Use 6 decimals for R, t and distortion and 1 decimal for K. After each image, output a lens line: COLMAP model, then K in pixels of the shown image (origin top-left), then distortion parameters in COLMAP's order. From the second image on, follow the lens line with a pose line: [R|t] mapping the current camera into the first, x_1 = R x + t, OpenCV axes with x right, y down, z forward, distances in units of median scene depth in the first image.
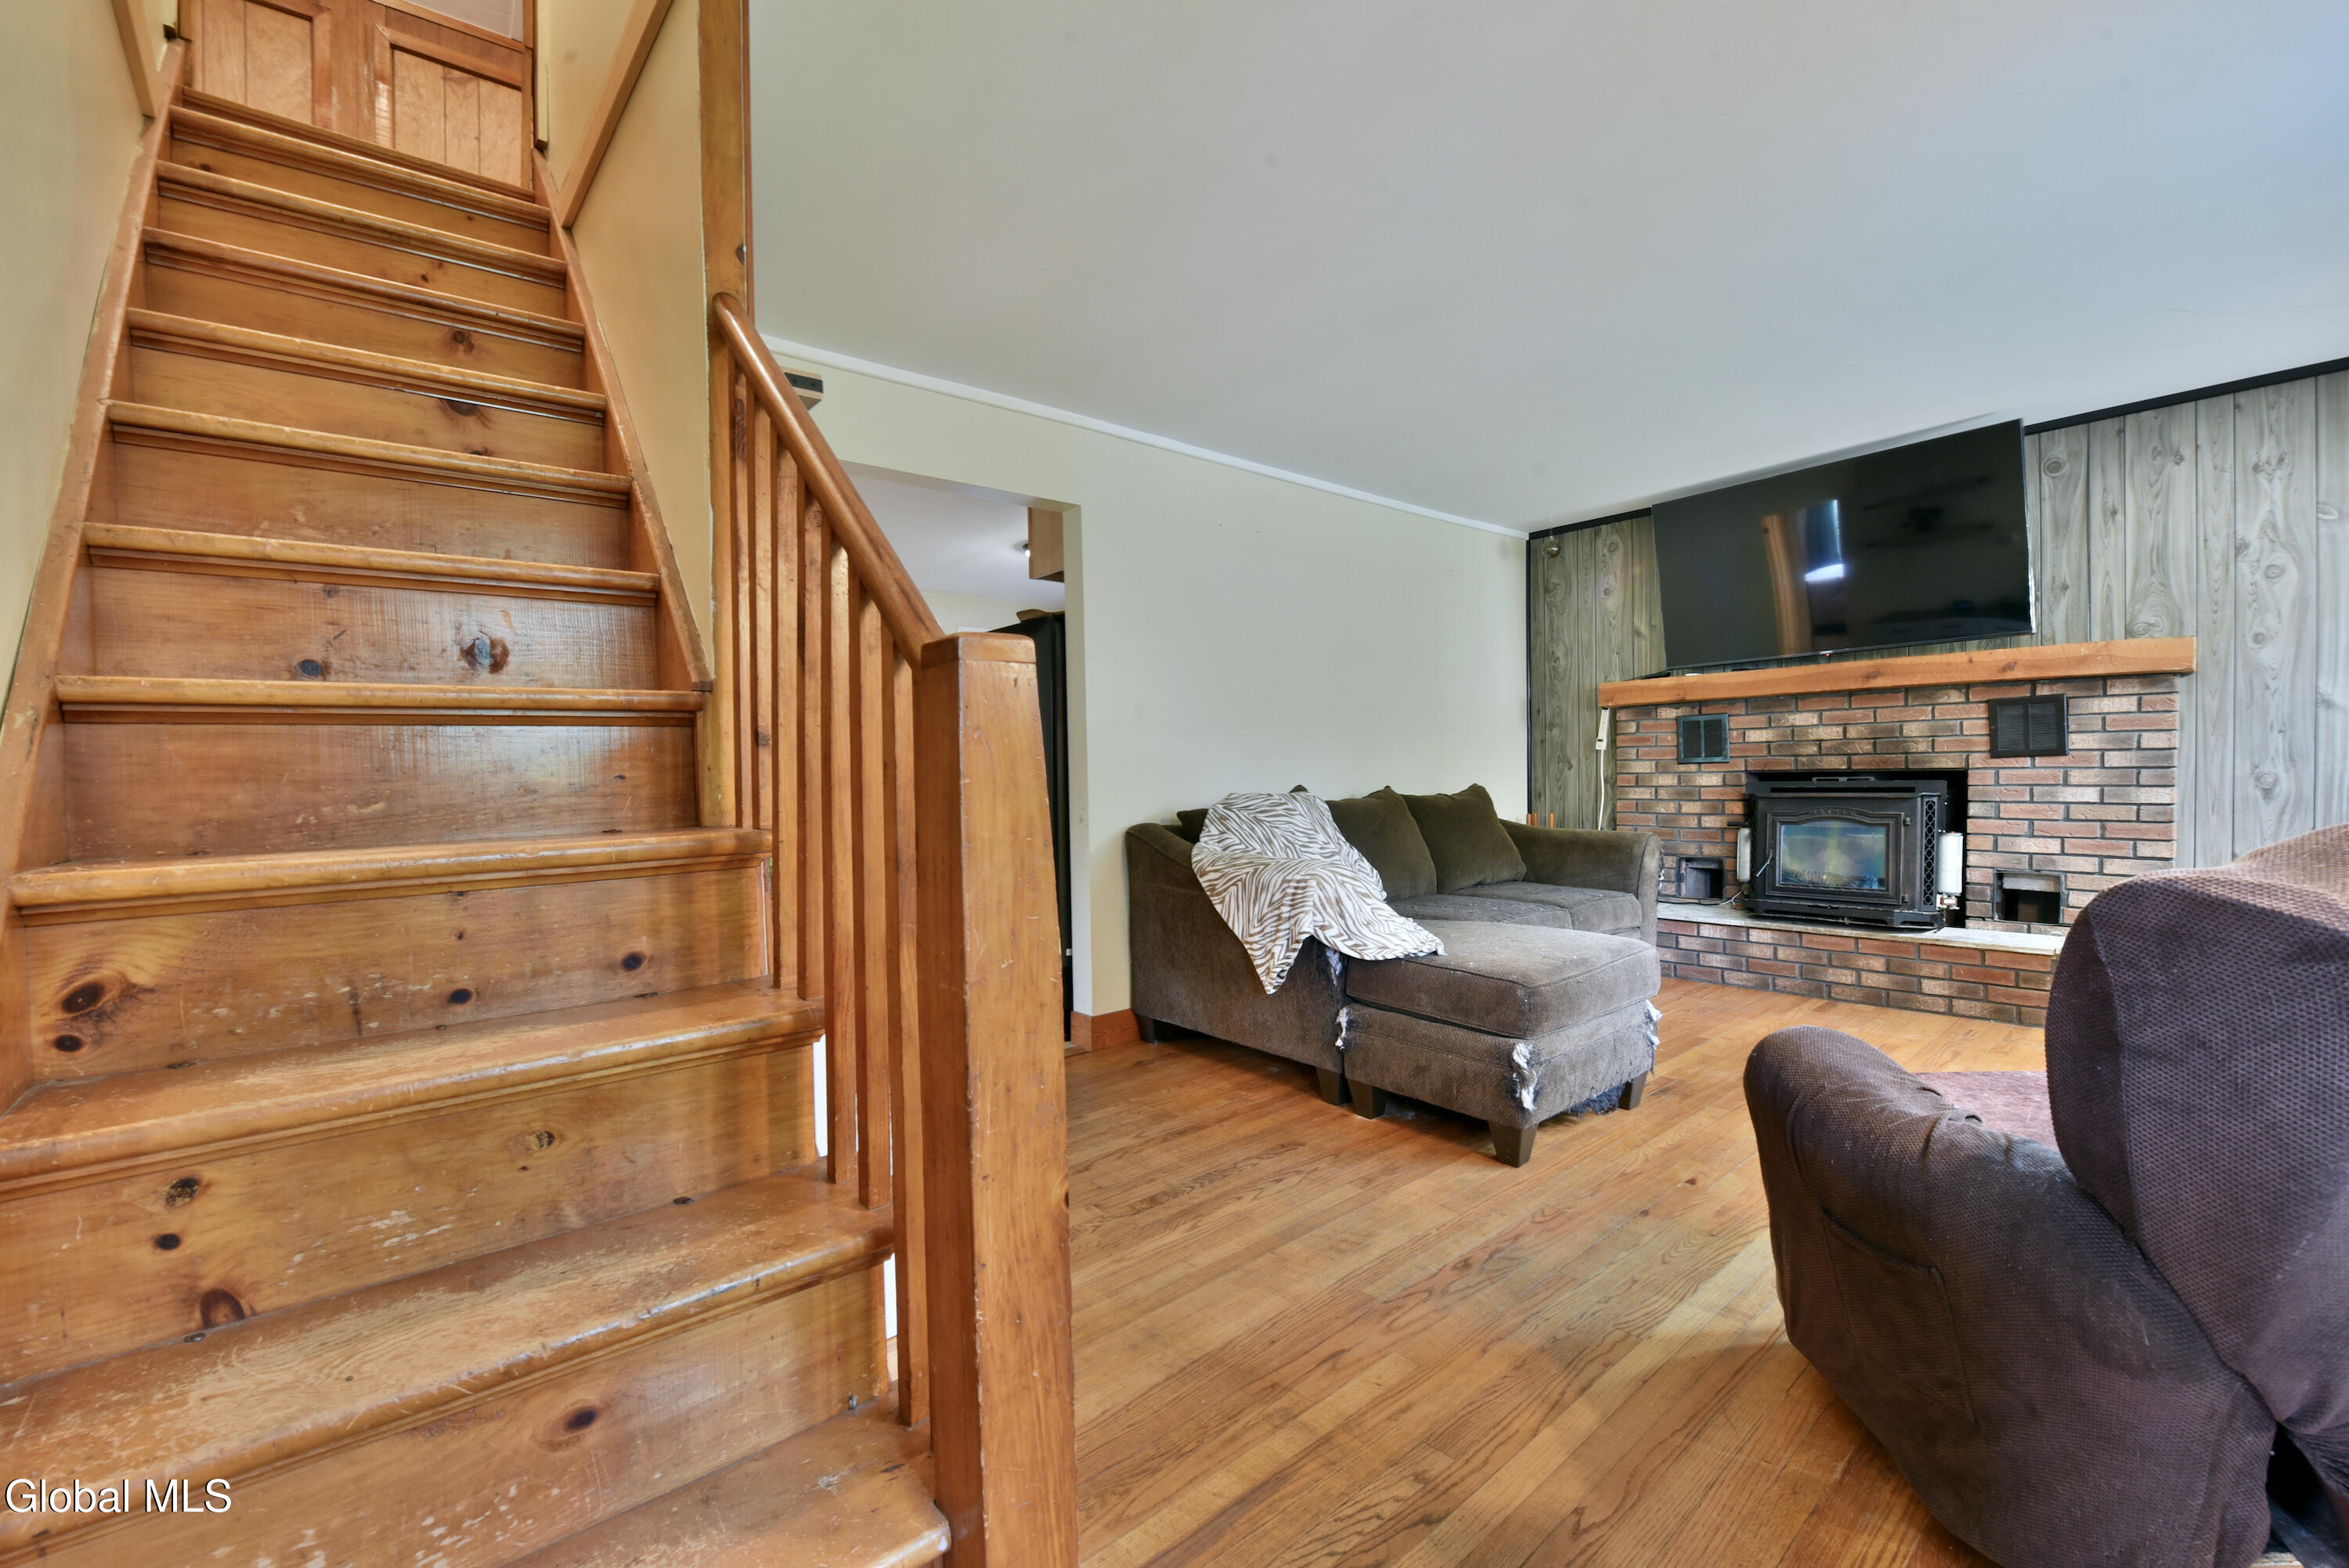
lens RADIAL K [[967.7, 0, 1171.9], [0, 967.7, 790.4], [0, 0, 1]] dist [-0.017660, -0.001603]
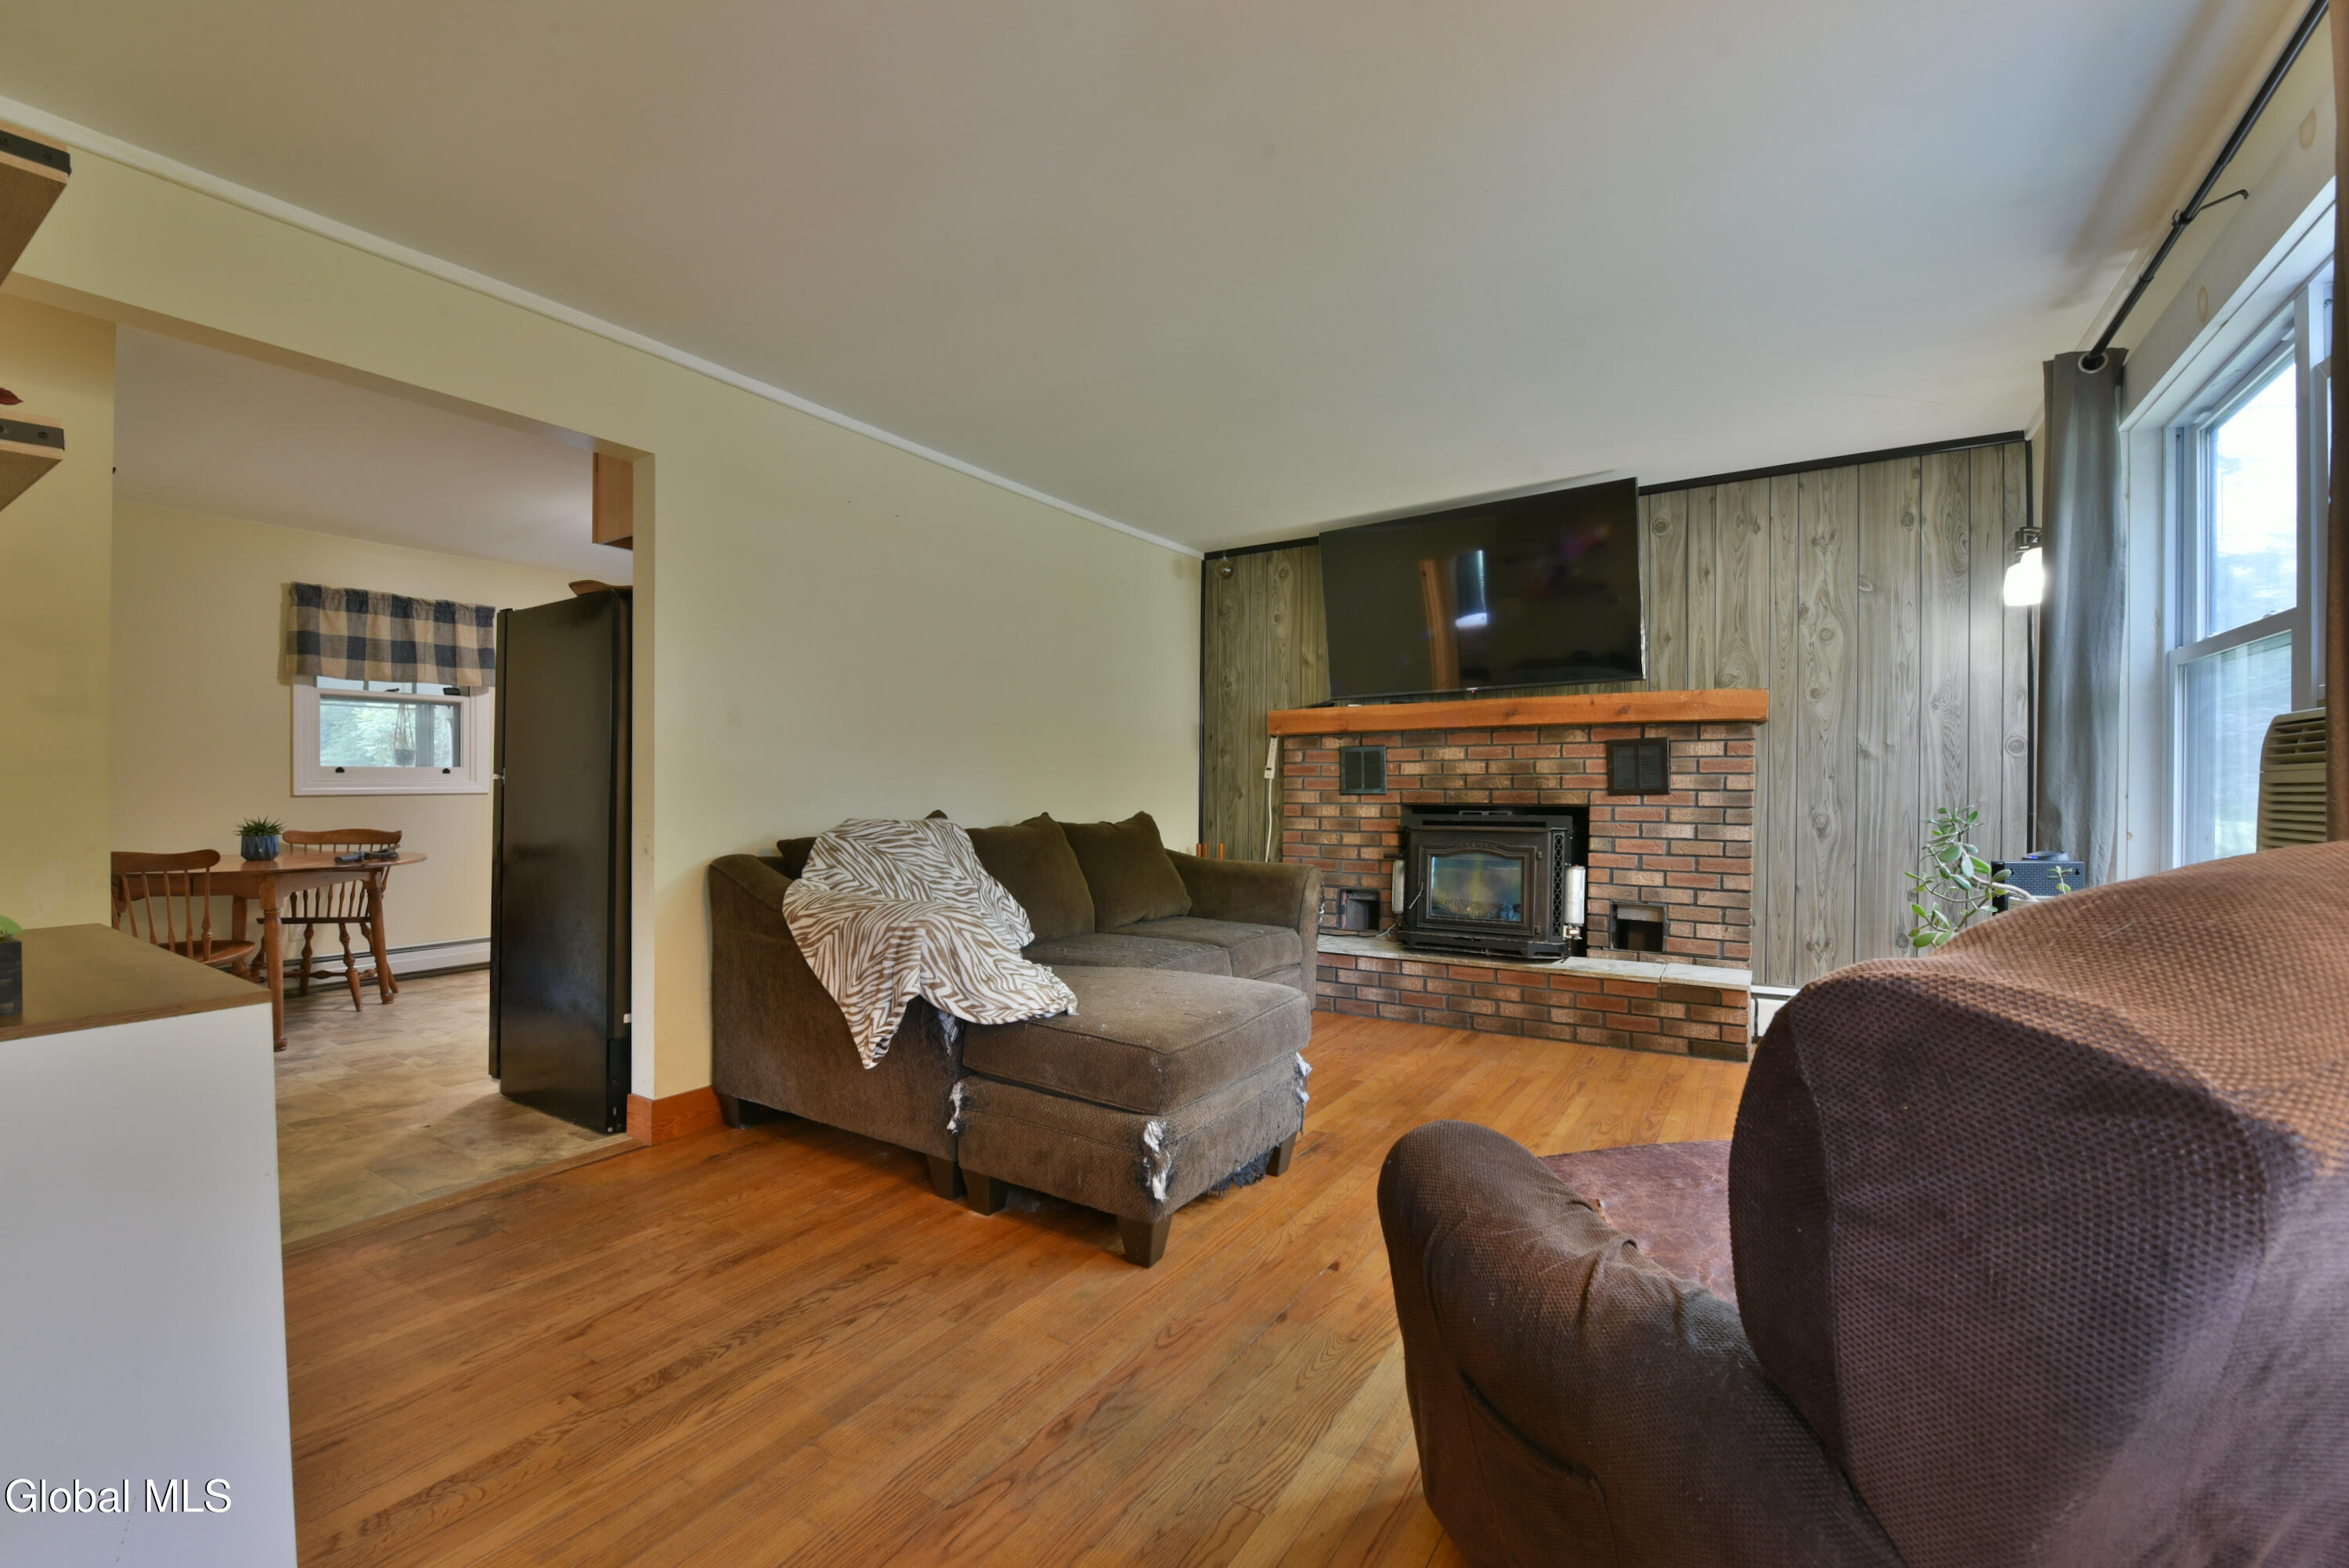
lens RADIAL K [[979.3, 0, 1162.8], [0, 979.3, 793.0], [0, 0, 1]] dist [-0.018754, -0.000549]
pose [[0.957213, 0.021594, 0.288578, 0.077001], [-0.015630, 0.999614, -0.022956, -0.004482], [-0.288963, 0.017463, 0.957181, 0.112839]]
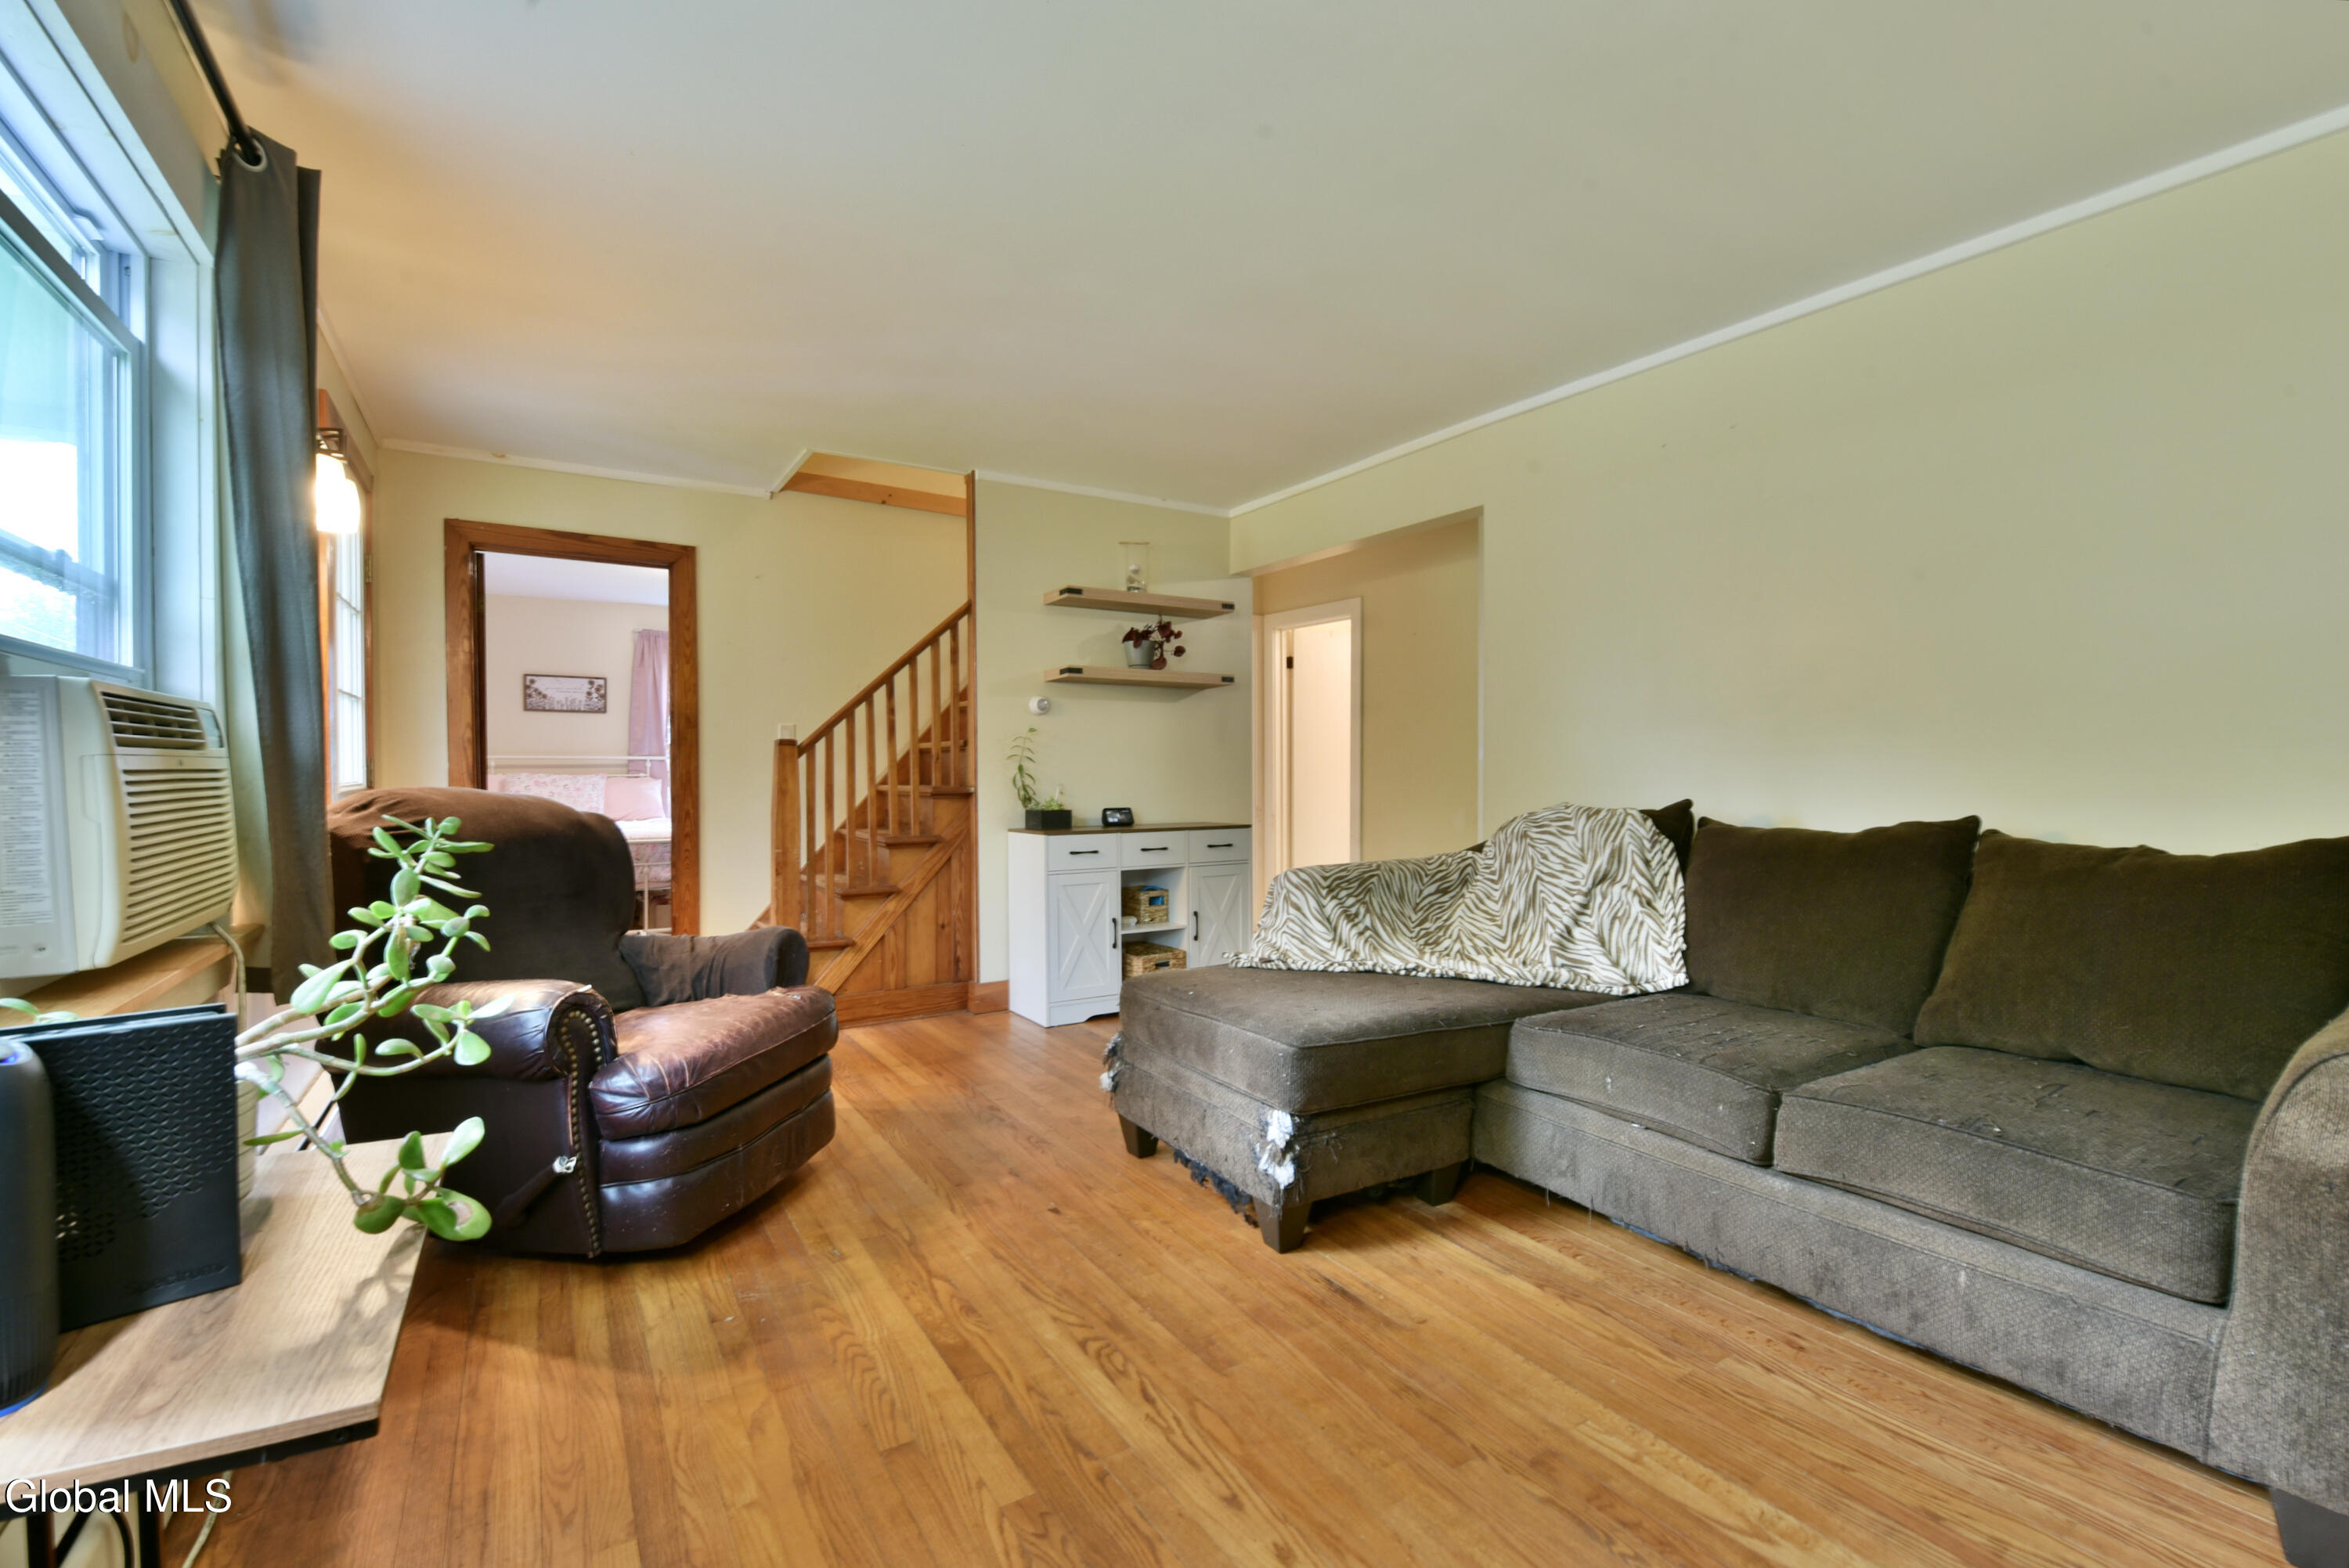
lens RADIAL K [[979.3, 0, 1162.8], [0, 979.3, 793.0], [0, 0, 1]] dist [-0.018754, -0.000549]
pose [[-0.132123, 0.046664, -0.990134, 0.933918], [-0.025581, 0.998398, 0.050467, -0.038671], [0.990903, 0.031997, -0.130717, 0.778561]]
